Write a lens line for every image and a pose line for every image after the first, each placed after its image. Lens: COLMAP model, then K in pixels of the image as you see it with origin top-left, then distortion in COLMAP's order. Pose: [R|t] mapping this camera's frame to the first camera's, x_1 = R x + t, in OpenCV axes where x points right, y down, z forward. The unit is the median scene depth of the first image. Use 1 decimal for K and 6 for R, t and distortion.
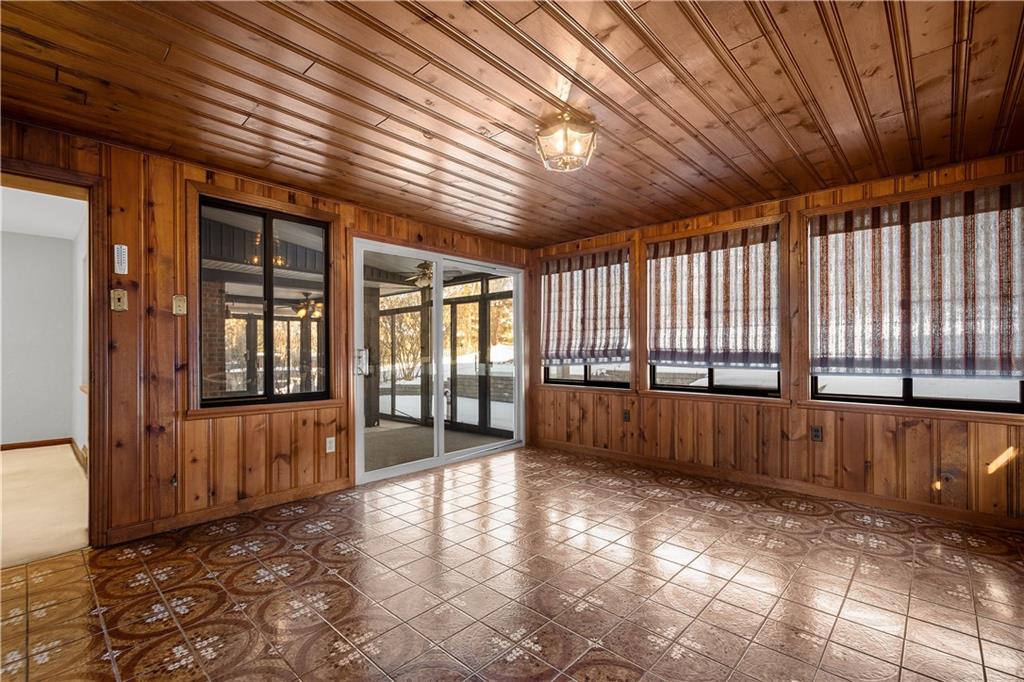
lens RADIAL K [[457.3, 0, 502.4], [0, 457.3, 350.7], [0, 0, 1]] dist [0.003815, -0.000004]
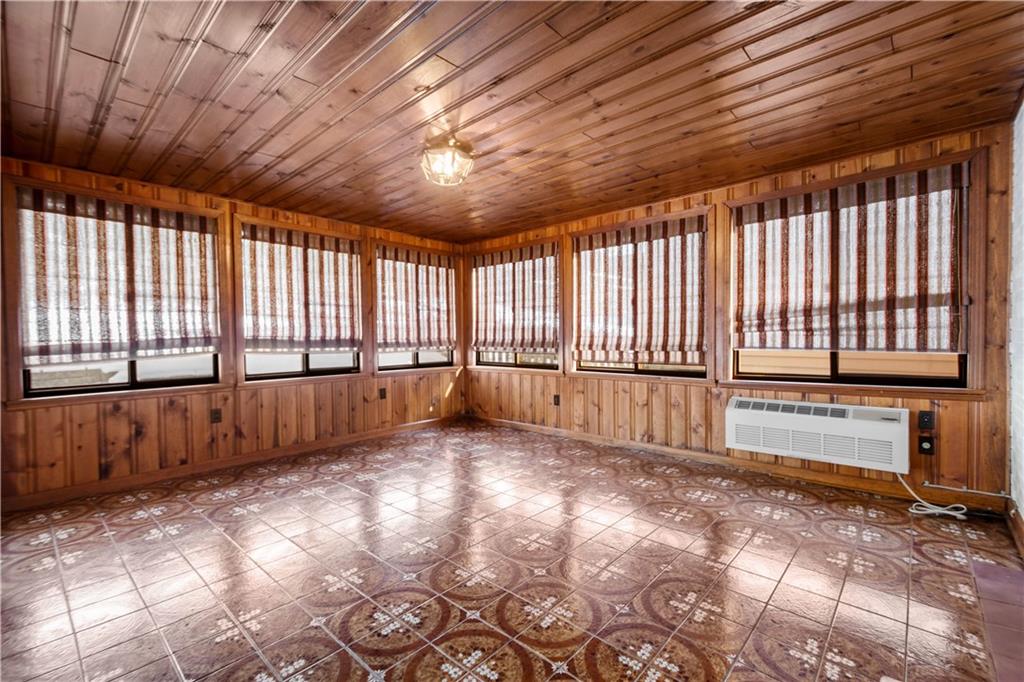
lens RADIAL K [[457.3, 0, 502.4], [0, 457.3, 350.7], [0, 0, 1]] dist [0.003815, -0.000004]
pose [[-0.029856, -0.033300, 0.998999, -0.636614], [0.009206, 0.999393, 0.033588, -0.002826], [-0.999512, 0.010199, -0.029531, 0.532571]]
